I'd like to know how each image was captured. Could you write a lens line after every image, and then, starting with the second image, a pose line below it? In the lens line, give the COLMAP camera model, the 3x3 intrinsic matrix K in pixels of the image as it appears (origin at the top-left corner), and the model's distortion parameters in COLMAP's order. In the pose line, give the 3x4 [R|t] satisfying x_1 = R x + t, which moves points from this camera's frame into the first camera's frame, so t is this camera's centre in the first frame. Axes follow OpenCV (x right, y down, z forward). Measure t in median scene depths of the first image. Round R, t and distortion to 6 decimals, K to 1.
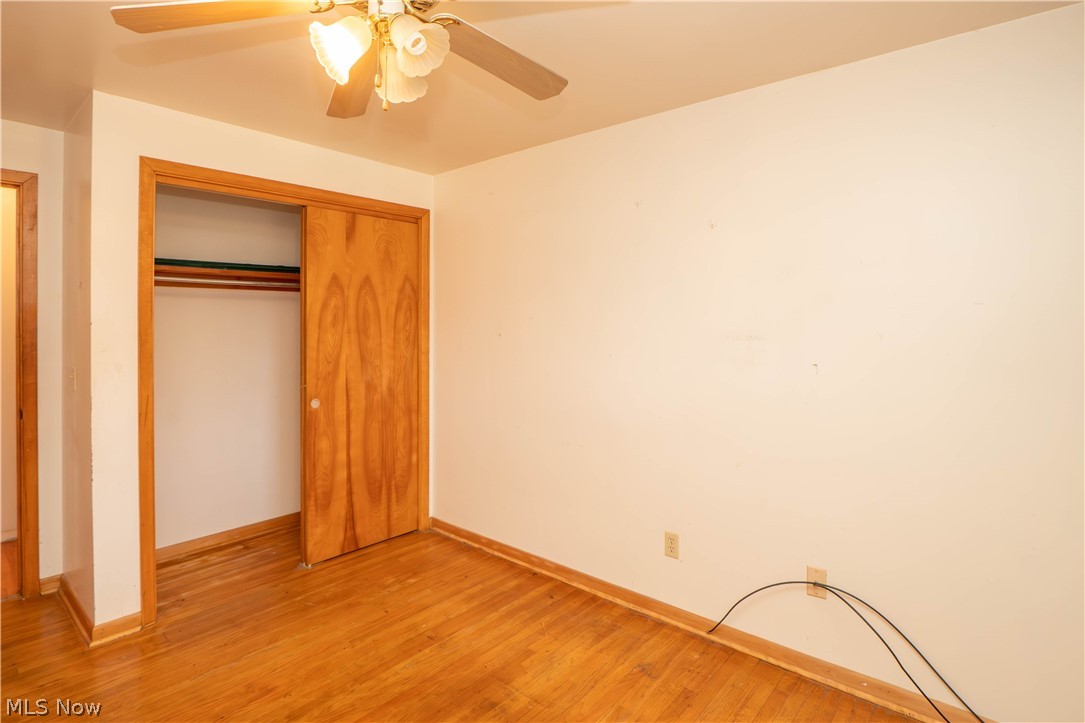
lens RADIAL K [[556.8, 0, 520.5], [0, 556.8, 314.3], [0, 0, 1]] dist [-0.036229, 0.006398]
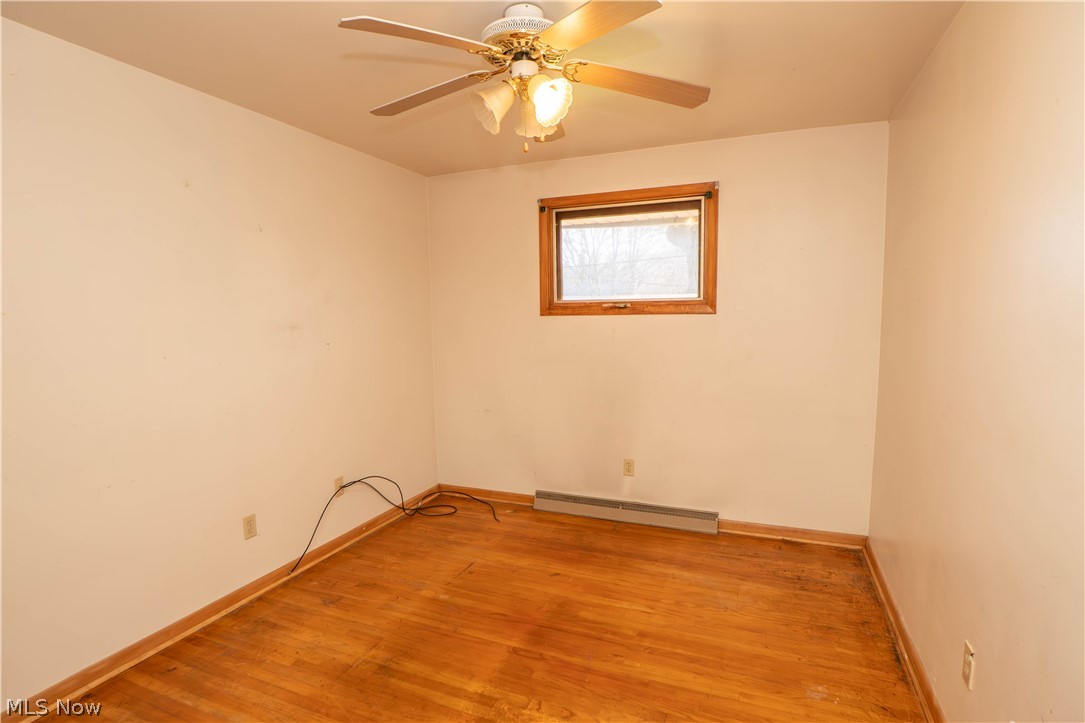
lens RADIAL K [[556.8, 0, 537.8], [0, 556.8, 363.9], [0, 0, 1]] dist [-0.036229, 0.006398]
pose [[-0.340661, -0.083092, 0.936507, -0.939528], [0.000878, 0.996058, 0.088695, 0.012757], [-0.940186, 0.031038, -0.339246, 0.882290]]
